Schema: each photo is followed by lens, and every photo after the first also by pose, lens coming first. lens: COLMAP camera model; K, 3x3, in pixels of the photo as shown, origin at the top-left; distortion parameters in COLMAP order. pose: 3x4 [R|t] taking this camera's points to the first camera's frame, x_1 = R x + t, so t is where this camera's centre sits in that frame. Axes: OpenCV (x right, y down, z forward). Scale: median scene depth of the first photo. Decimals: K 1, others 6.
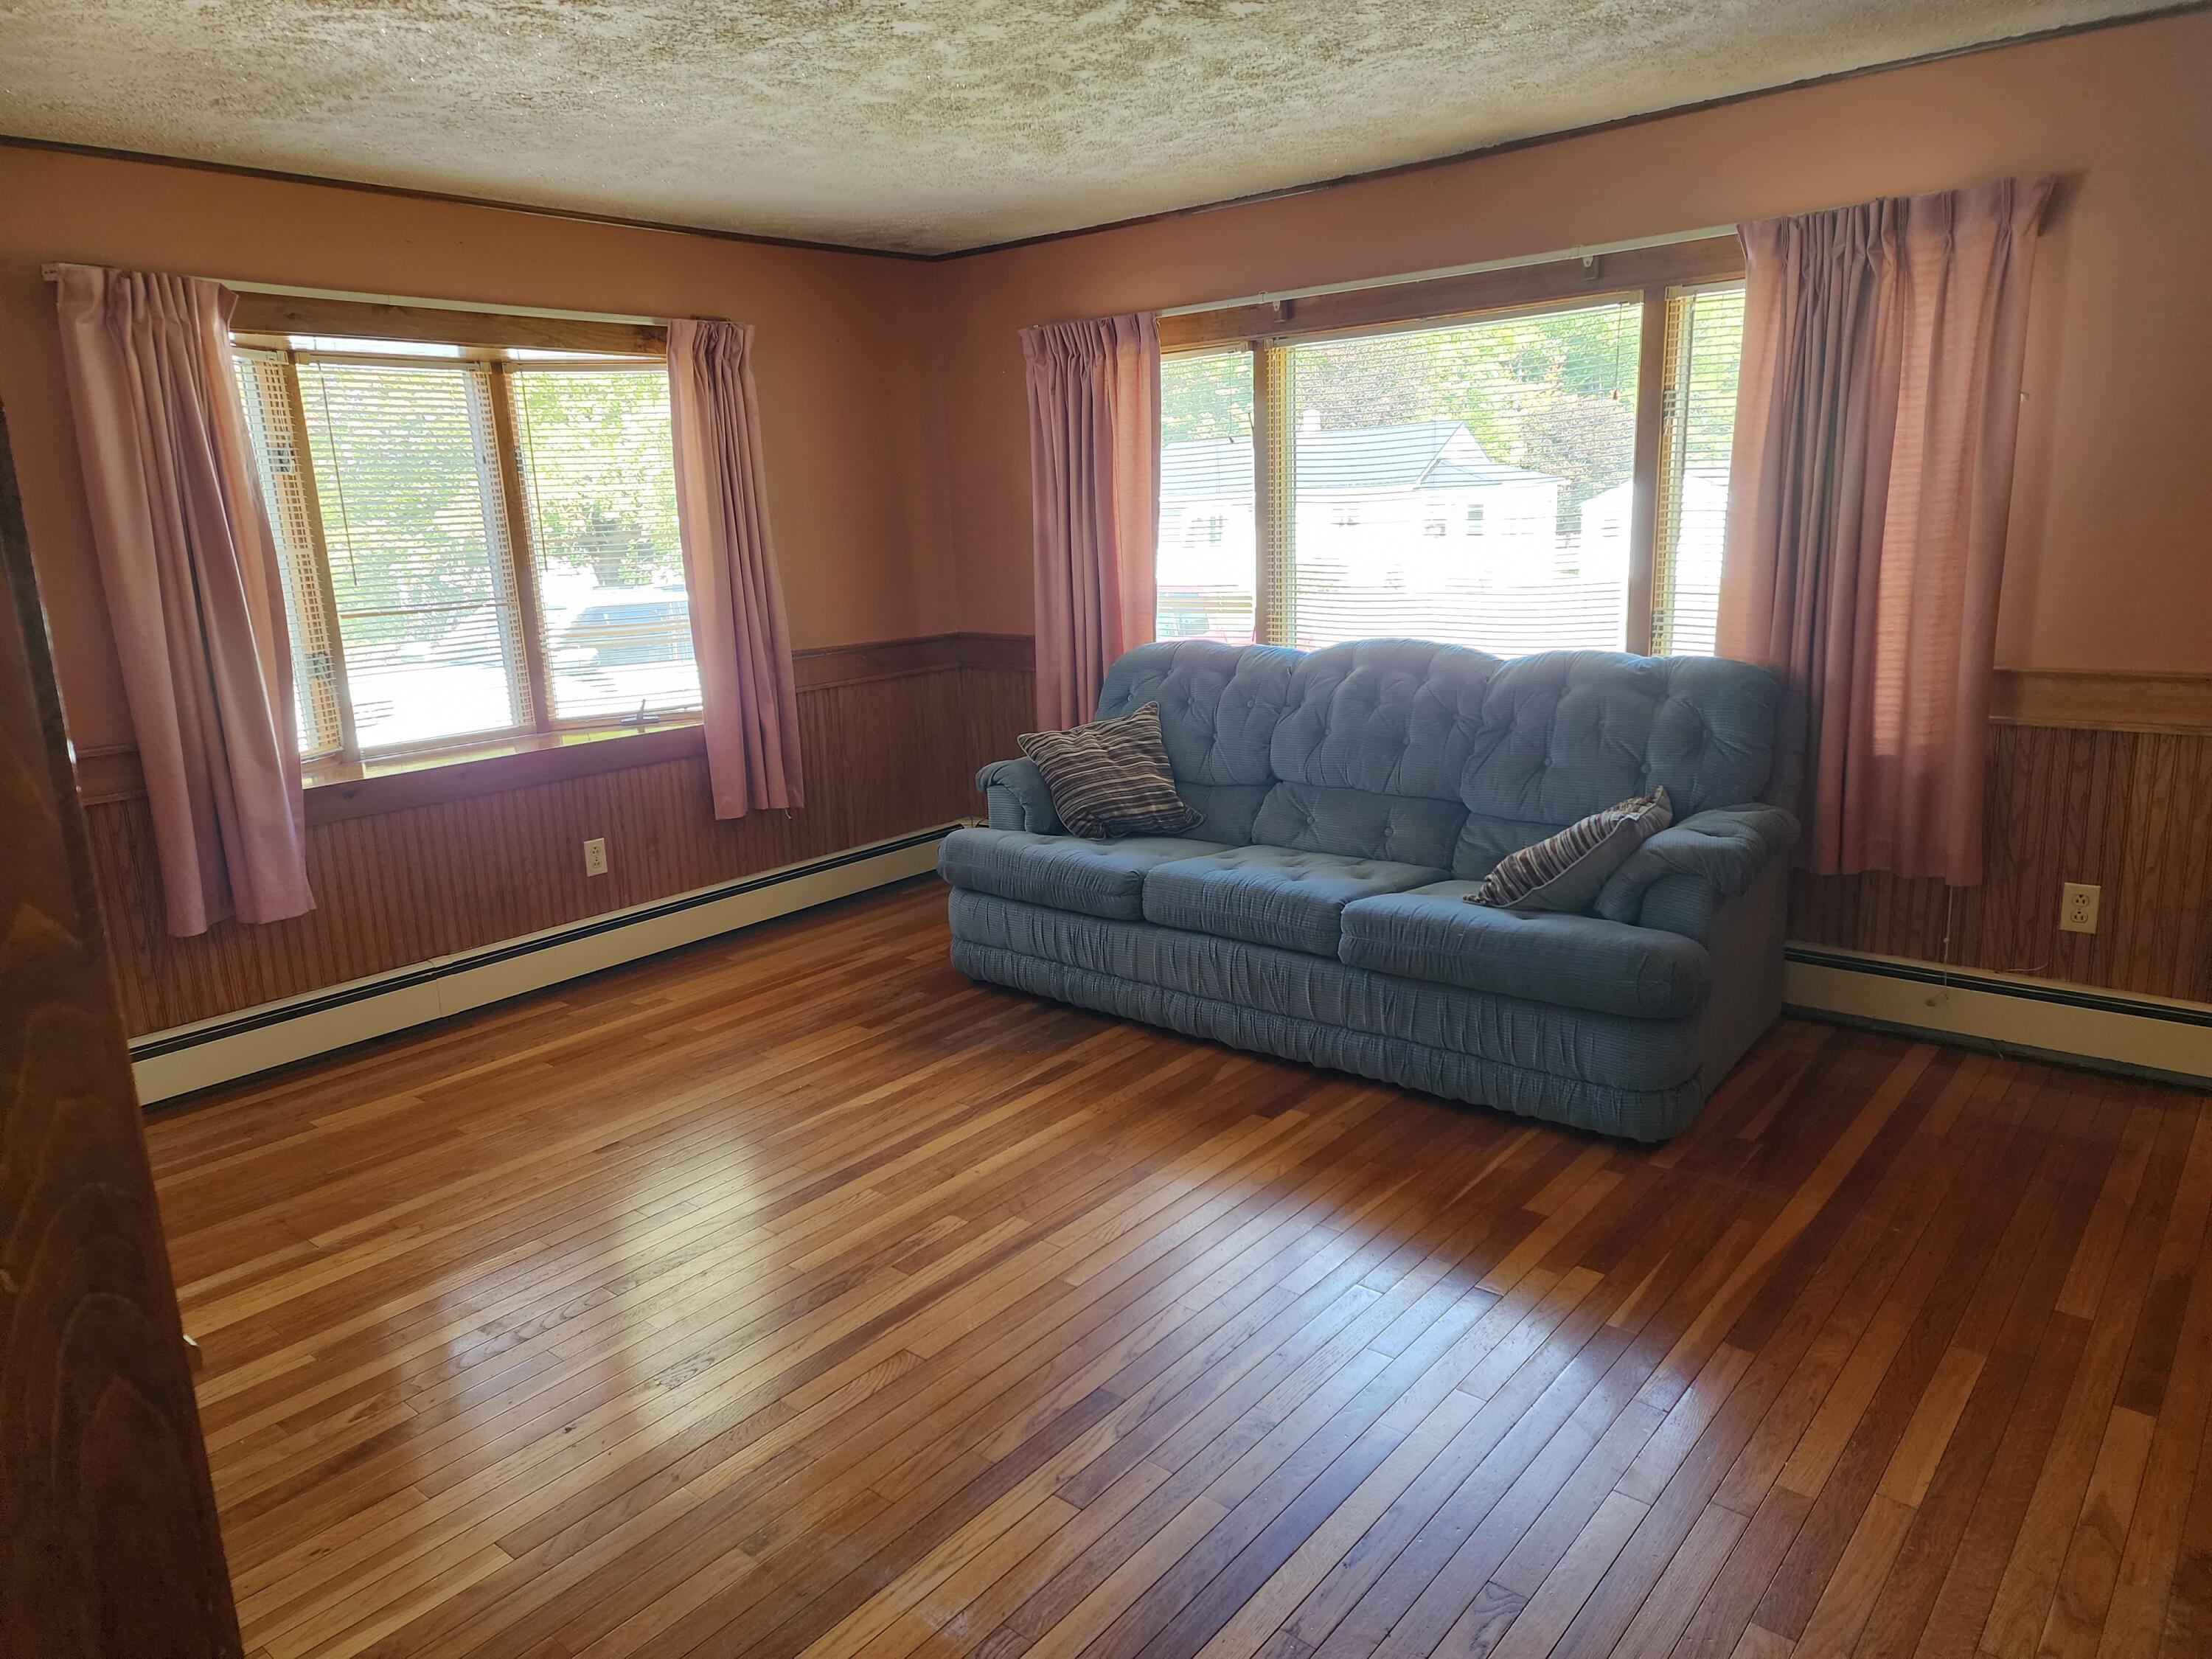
lens RADIAL K [[1477.9, 0, 1092.4], [0, 1477.9, 832.4], [0, 0, 1]] dist [0.058292, -0.001727]
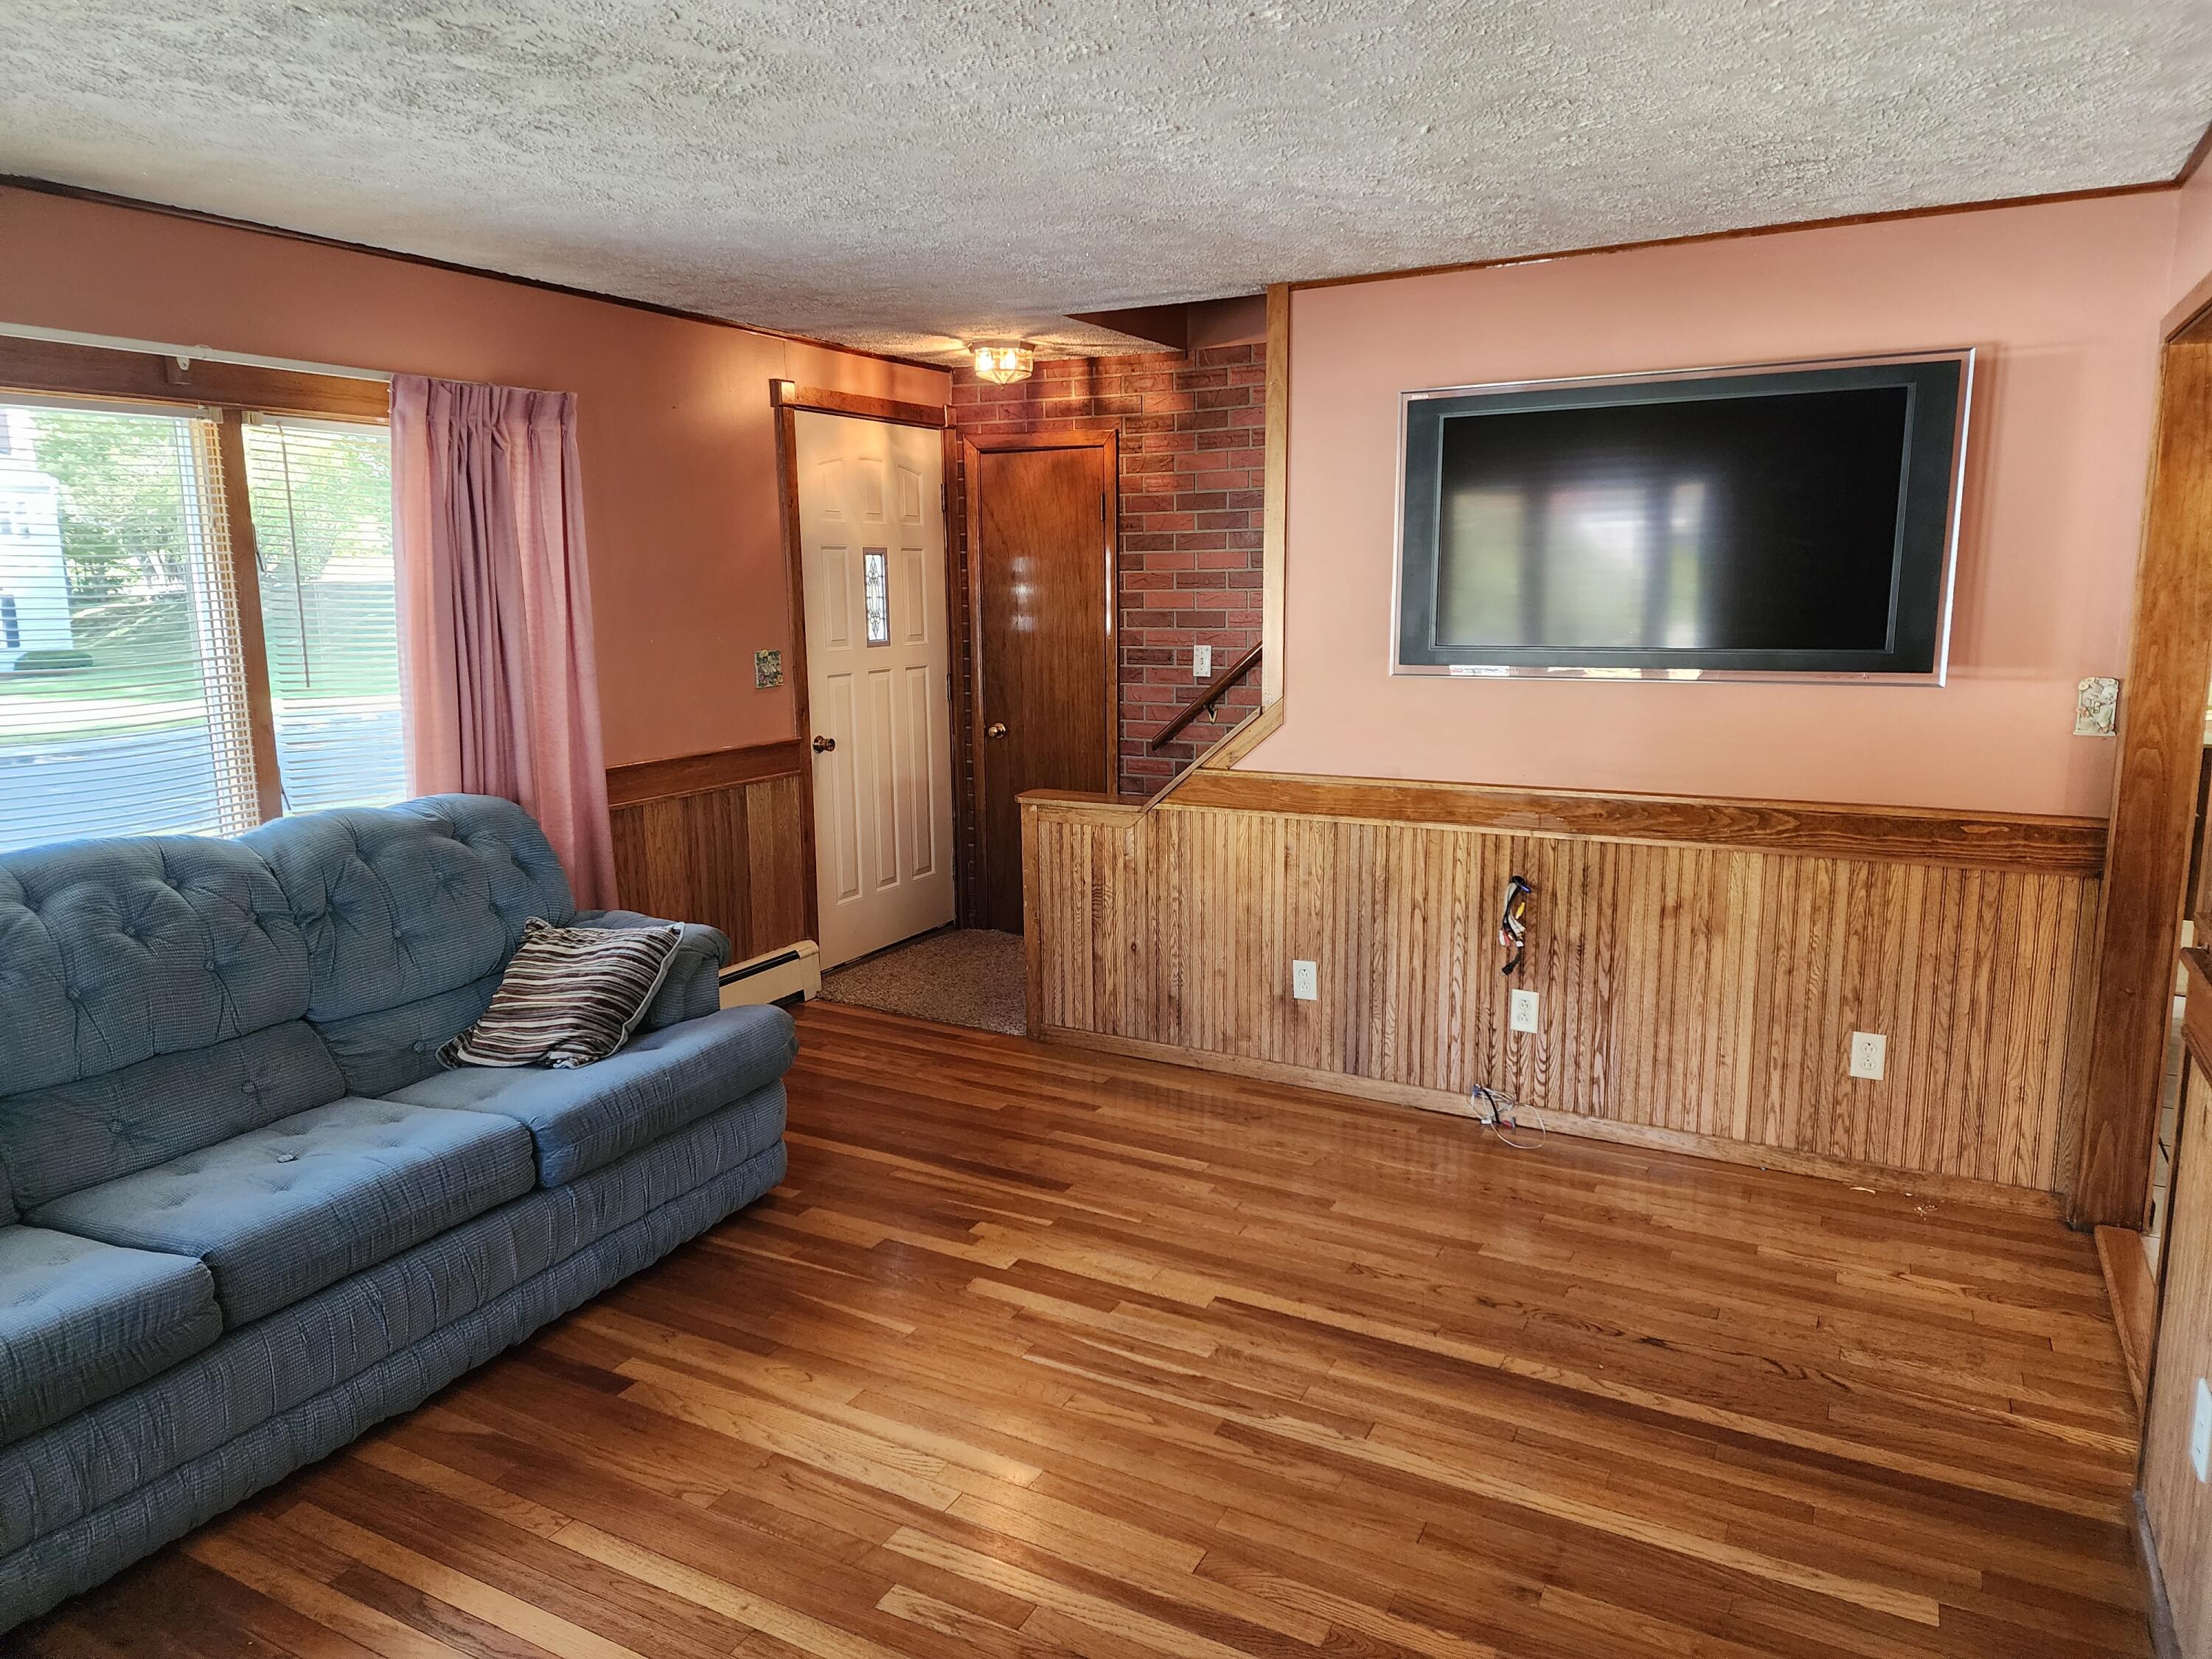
lens RADIAL K [[1452.7, 0, 1105.0], [0, 1452.7, 825.2], [0, 0, 1]] dist [0.076464, -0.065000]
pose [[-0.210903, -0.130281, 0.968786, -0.606409], [0.237545, 0.954539, 0.180078, -0.163962], [-0.948205, 0.268110, -0.170368, 0.726719]]
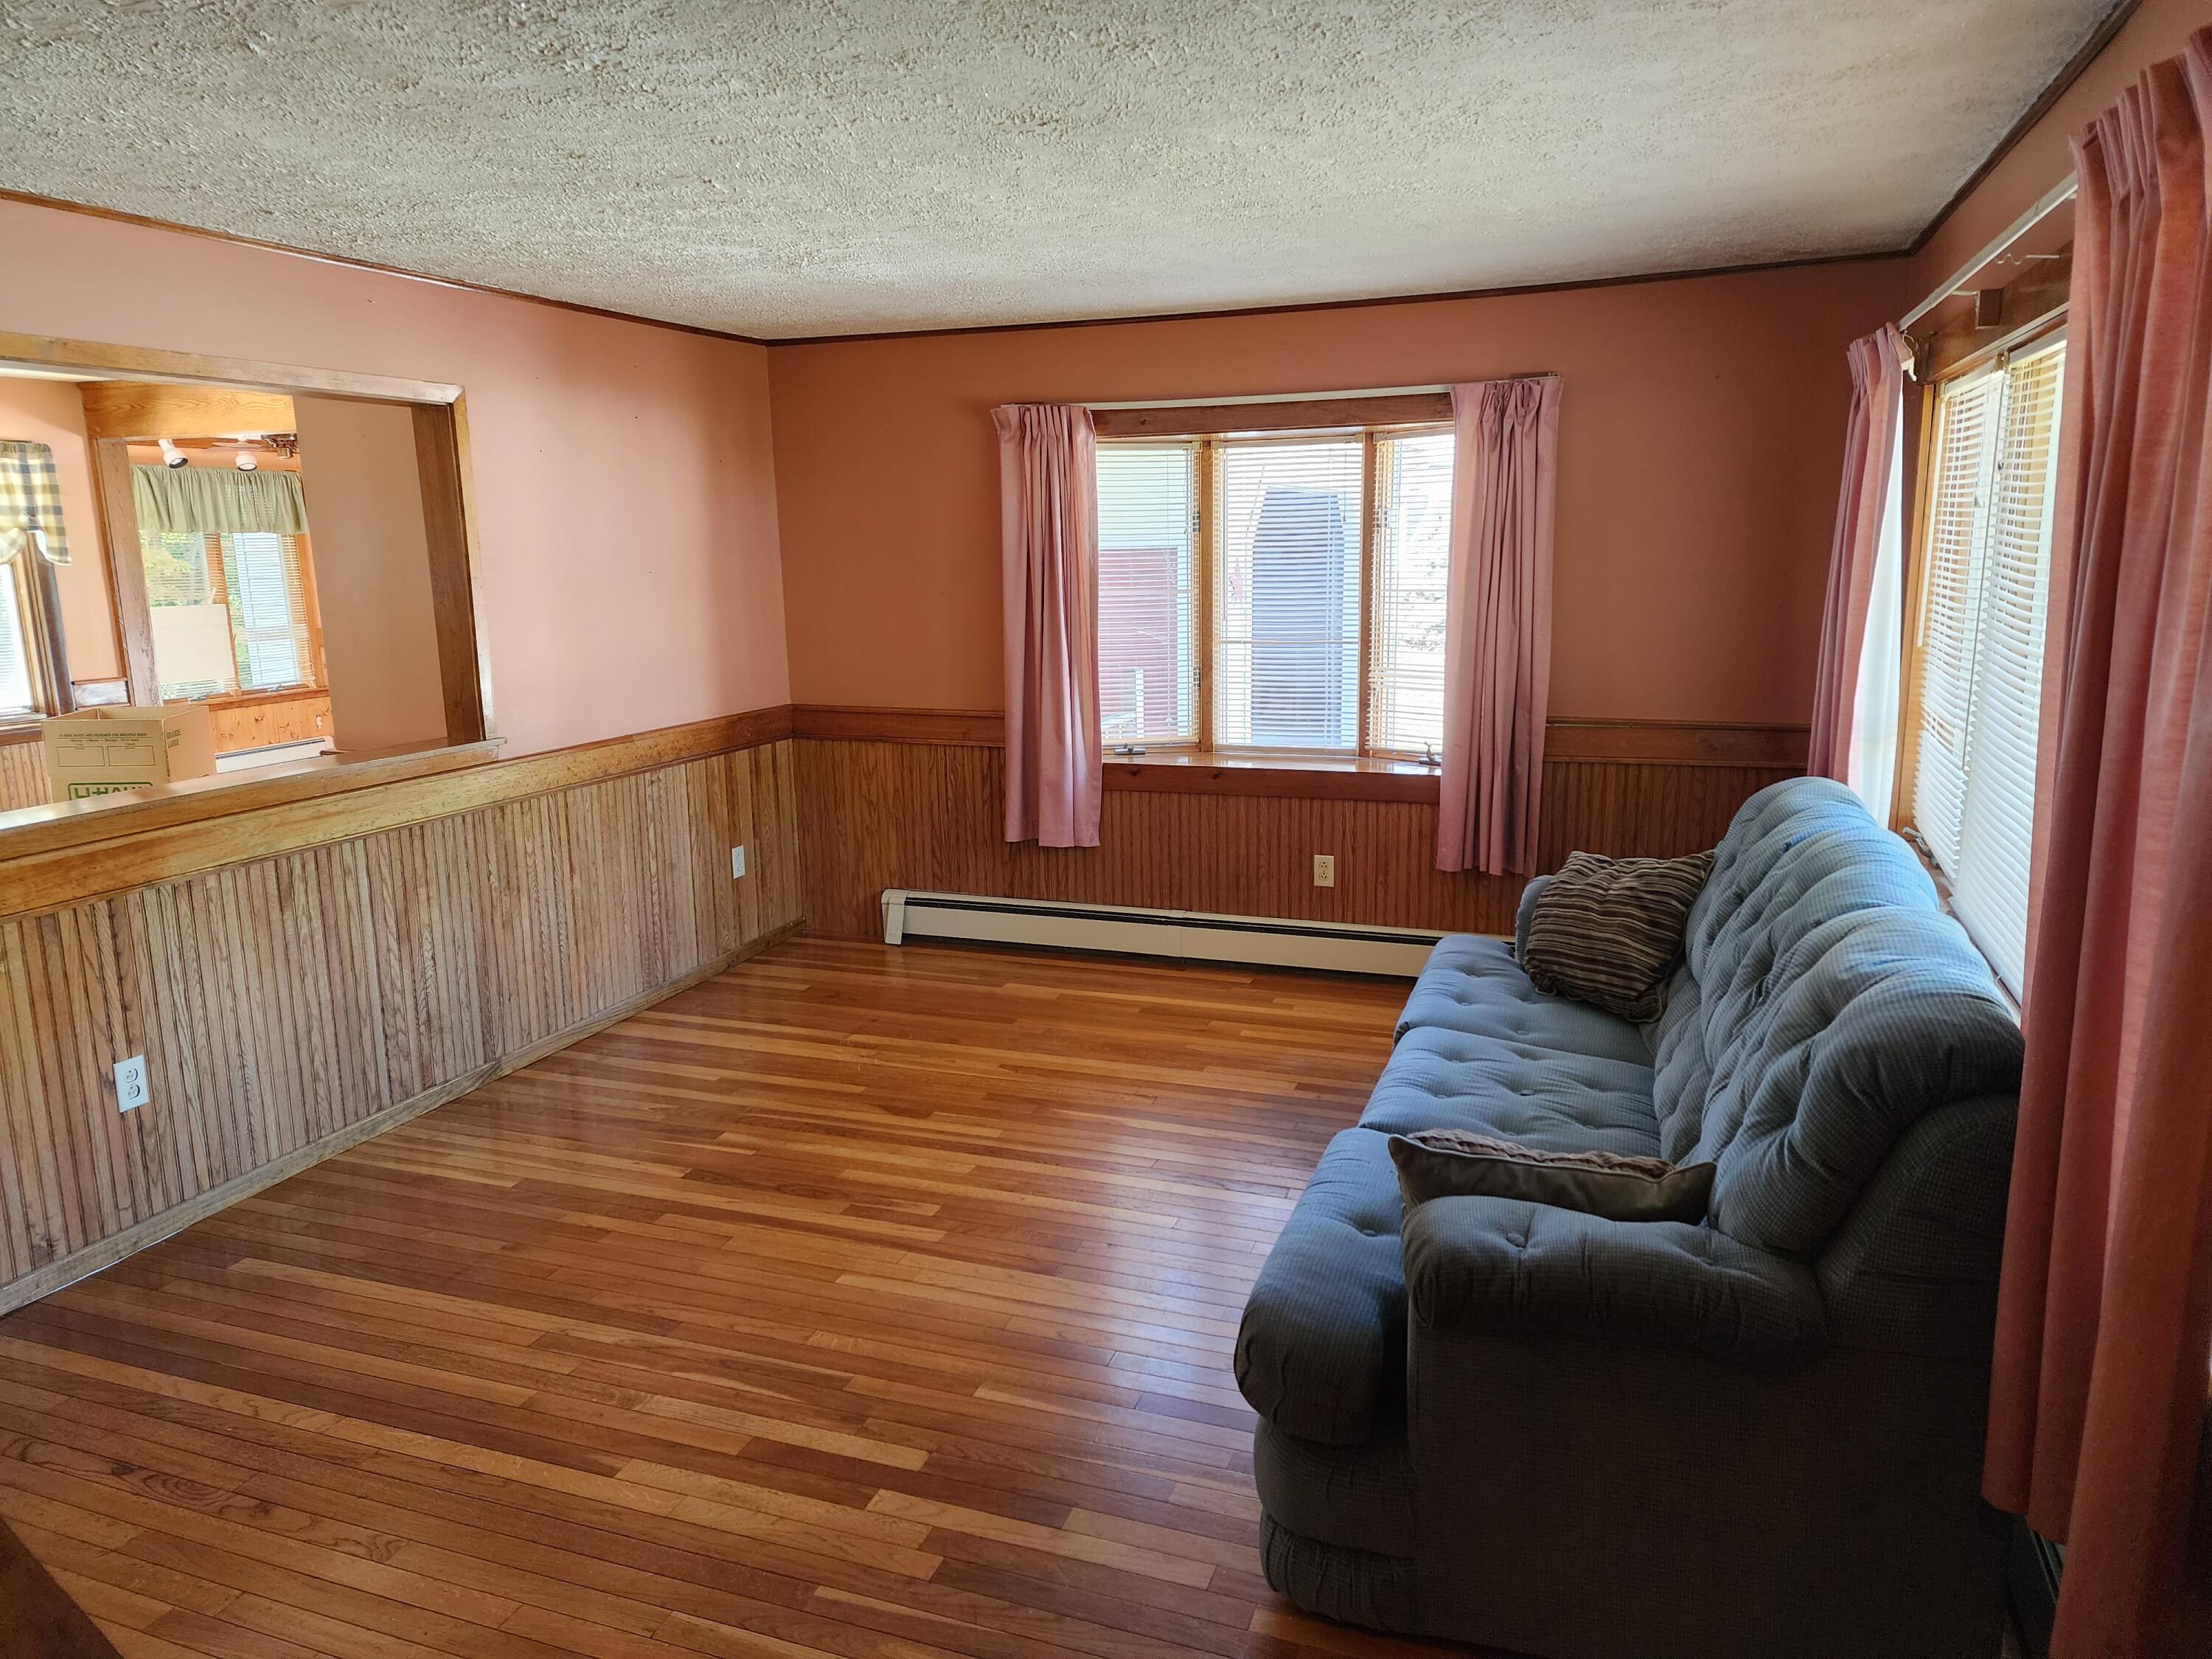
lens RADIAL K [[1452.7, 0, 1105.0], [0, 1452.7, 825.2], [0, 0, 1]] dist [0.076464, -0.065000]
pose [[0.339079, 0.215909, -0.915647, 0.731587], [-0.205793, 0.966758, 0.151752, -0.179469], [0.917973, 0.136978, 0.372240, 0.518738]]
